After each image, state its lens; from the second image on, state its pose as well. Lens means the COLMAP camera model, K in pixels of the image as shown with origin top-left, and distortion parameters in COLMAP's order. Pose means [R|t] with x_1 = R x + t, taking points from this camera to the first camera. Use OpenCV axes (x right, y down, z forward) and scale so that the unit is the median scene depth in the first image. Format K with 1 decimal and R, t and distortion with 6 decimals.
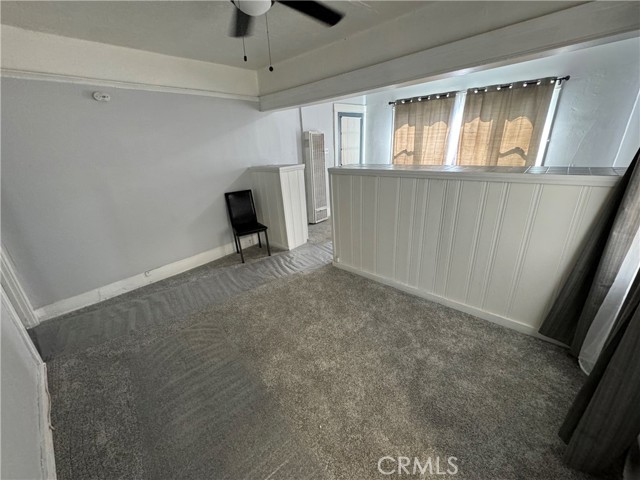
lens RADIAL K [[256.7, 0, 320.1], [0, 256.7, 240.8], [0, 0, 1]] dist [0.001389, 0.000008]
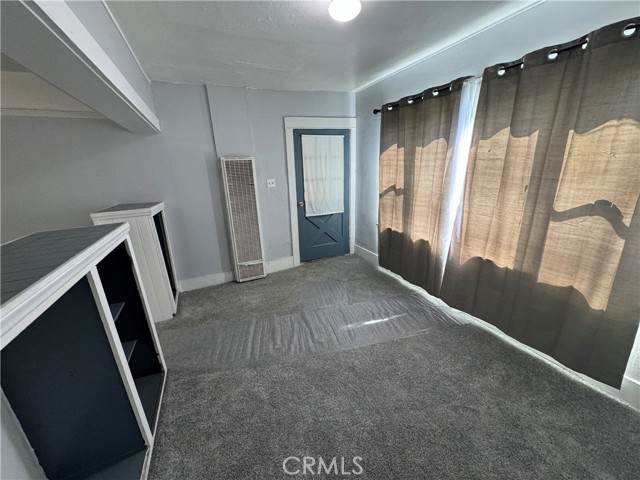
lens RADIAL K [[256.7, 0, 319.9], [0, 256.7, 239.7], [0, 0, 1]] dist [0.001389, 0.000008]
pose [[0.910095, 0.126072, -0.394757, 0.497900], [-0.151618, 0.987852, -0.034064, -0.211871], [0.385667, 0.090854, 0.918154, 0.458346]]
